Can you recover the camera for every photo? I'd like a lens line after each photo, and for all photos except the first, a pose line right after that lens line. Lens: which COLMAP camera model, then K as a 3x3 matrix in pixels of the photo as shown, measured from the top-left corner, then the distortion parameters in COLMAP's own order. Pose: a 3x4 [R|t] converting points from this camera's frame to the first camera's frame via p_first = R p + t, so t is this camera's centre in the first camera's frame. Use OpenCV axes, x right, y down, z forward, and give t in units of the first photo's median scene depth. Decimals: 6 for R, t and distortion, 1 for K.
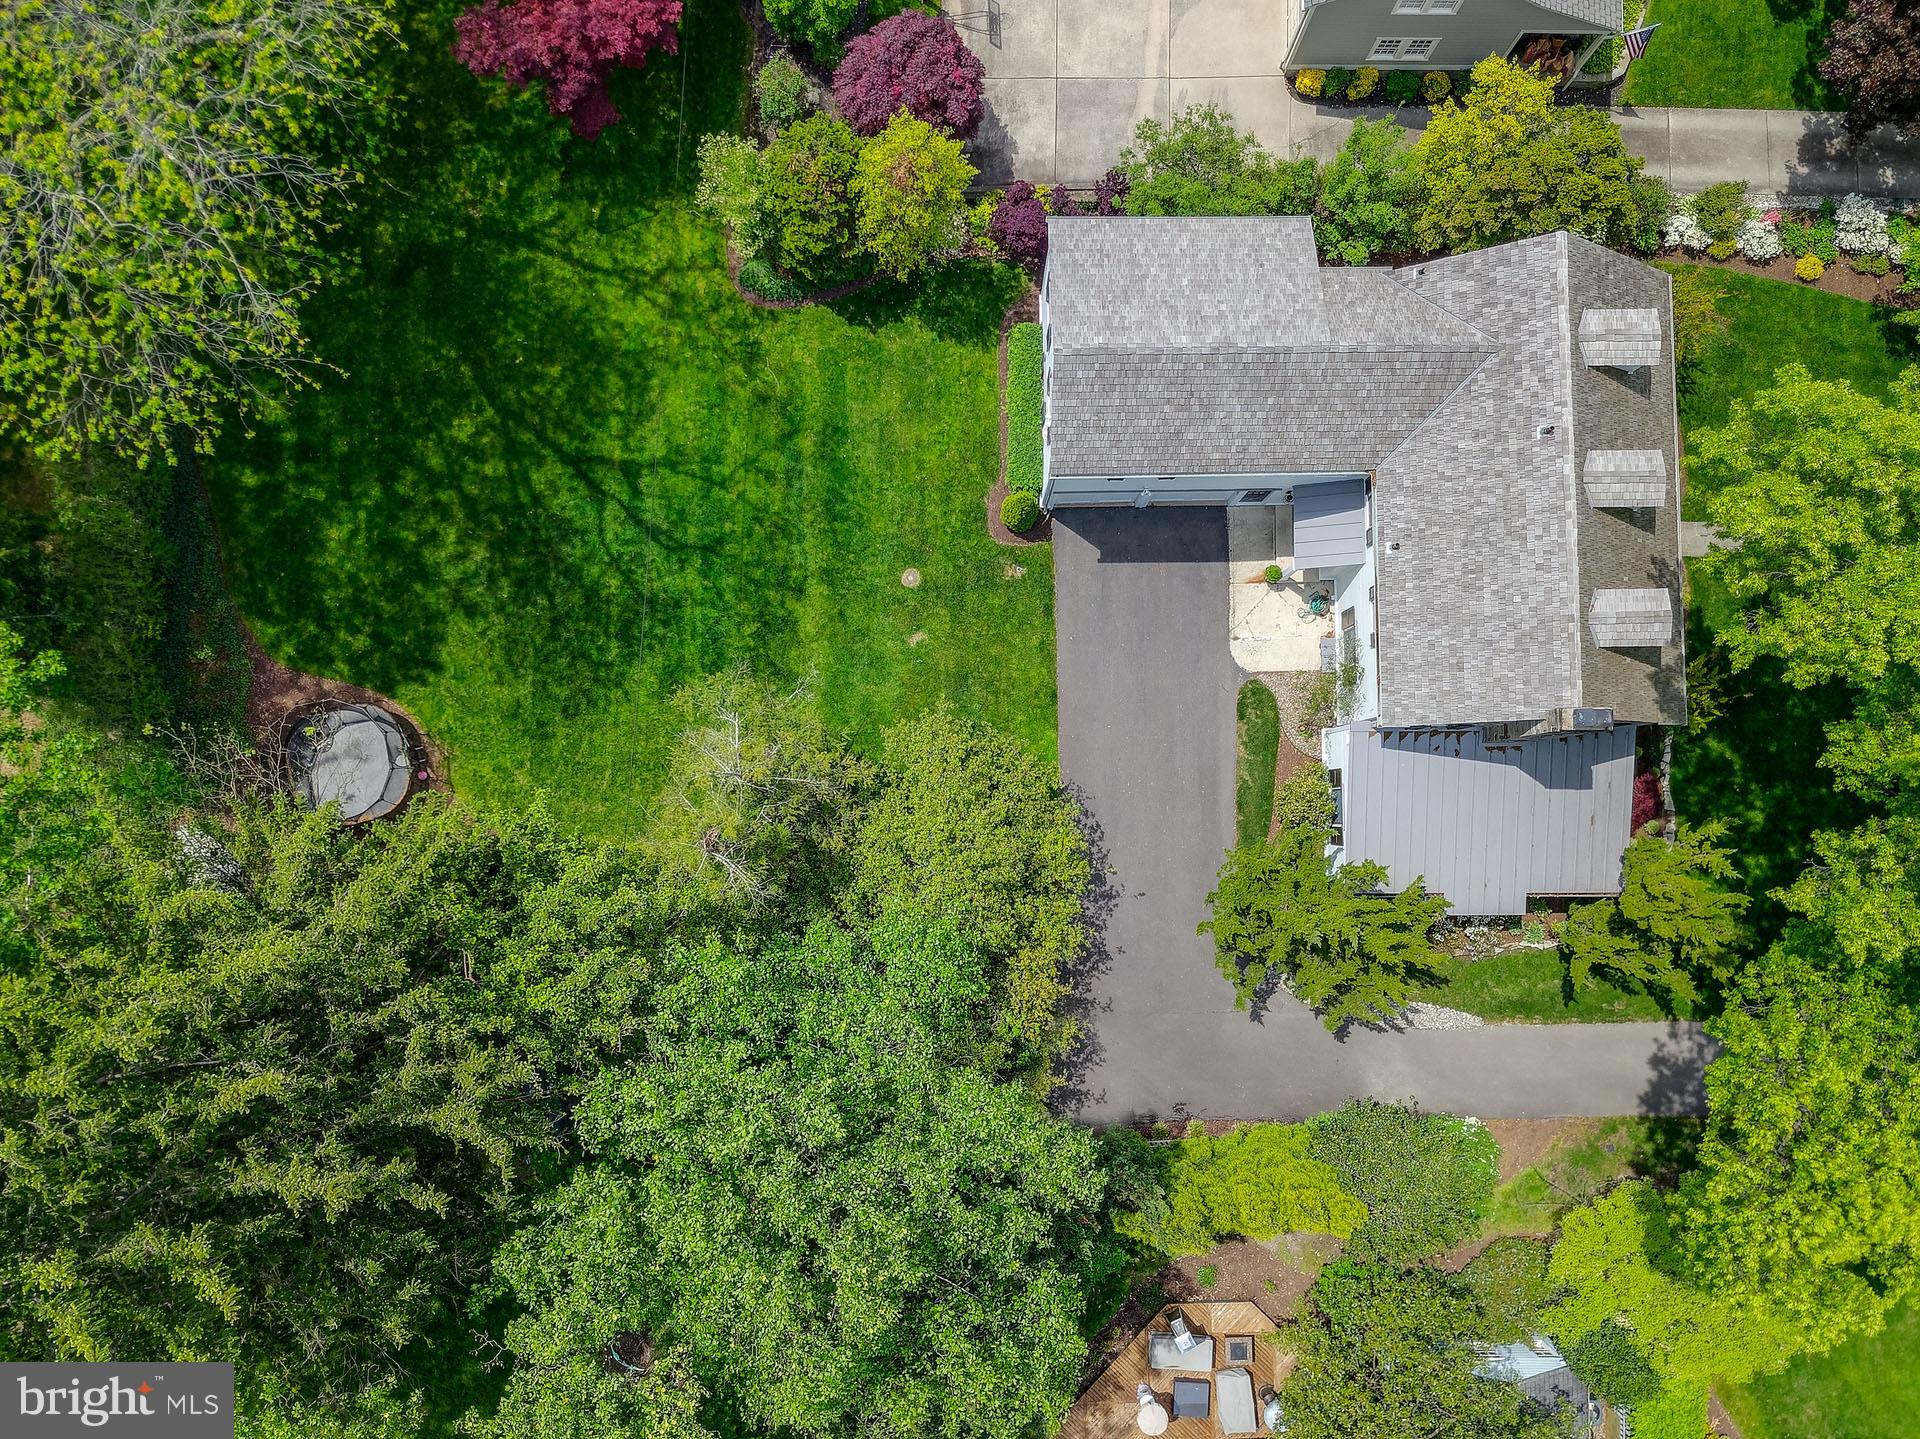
lens RADIAL K [[1512.6, 0, 944.5], [0, 1512.6, 734.1], [0, 0, 1]] dist [-0.004926, 0.001894]
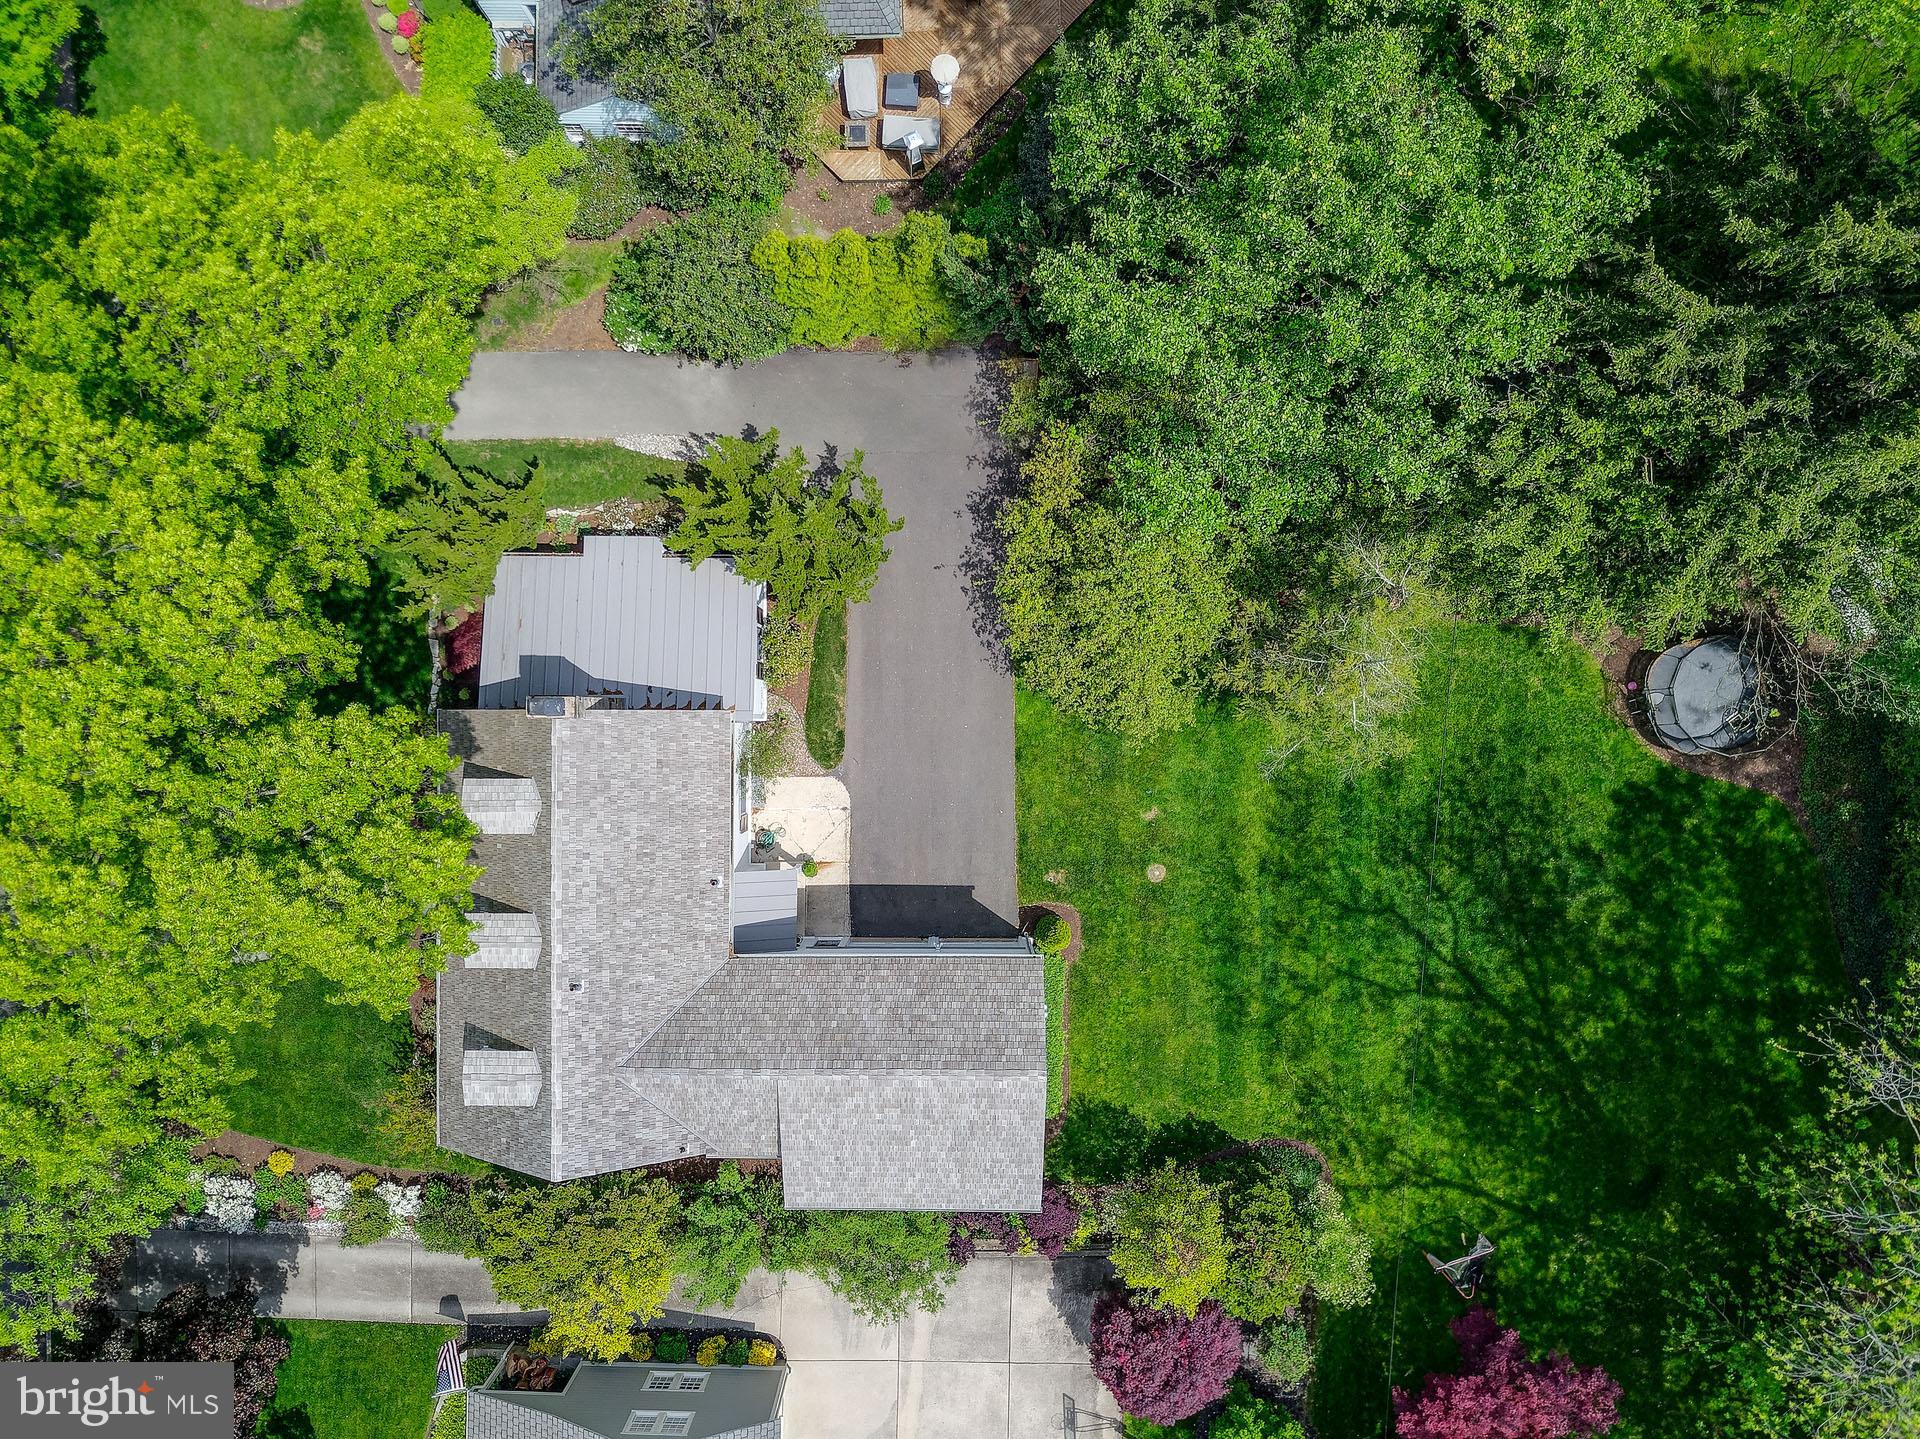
lens RADIAL K [[1512.6, 0, 944.5], [0, 1512.6, 734.1], [0, 0, 1]] dist [-0.004926, 0.001894]
pose [[-0.999789, -0.012613, 0.016239, 0.112977], [0.013353, -0.998838, 0.046297, -0.062019], [0.015636, 0.046504, 0.998796, -0.039491]]
